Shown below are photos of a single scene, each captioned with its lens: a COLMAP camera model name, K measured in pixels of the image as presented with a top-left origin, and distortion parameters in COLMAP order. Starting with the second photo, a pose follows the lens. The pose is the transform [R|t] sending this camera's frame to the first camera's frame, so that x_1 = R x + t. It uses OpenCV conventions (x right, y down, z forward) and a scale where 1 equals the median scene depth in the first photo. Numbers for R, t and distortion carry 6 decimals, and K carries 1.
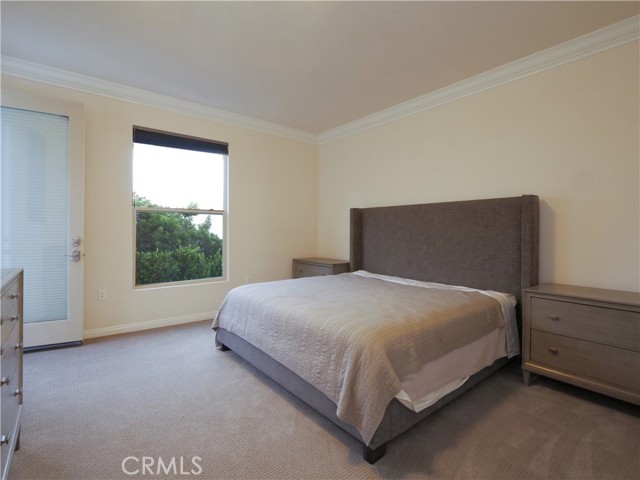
lens RADIAL K [[315.7, 0, 319.8], [0, 315.7, 230.7], [0, 0, 1]] dist [-0.006491, -0.000427]
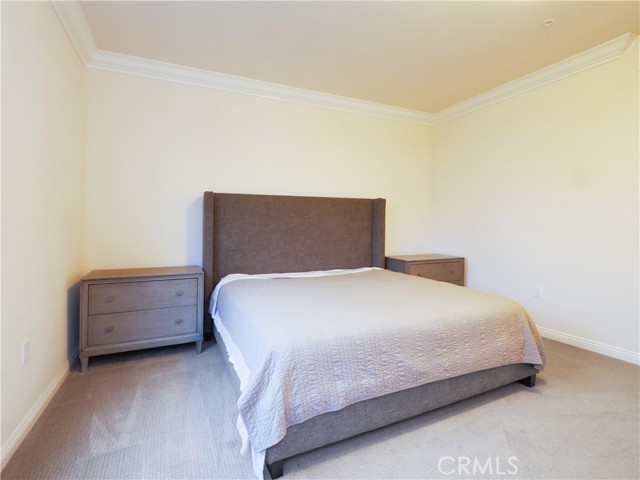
lens RADIAL K [[315.7, 0, 319.8], [0, 315.7, 230.7], [0, 0, 1]] dist [-0.006491, -0.000427]
pose [[0.238180, -0.051059, 0.969878, -0.662573], [-0.016904, 0.998248, 0.056703, -0.033329], [-0.971074, -0.029900, 0.236900, 0.713819]]
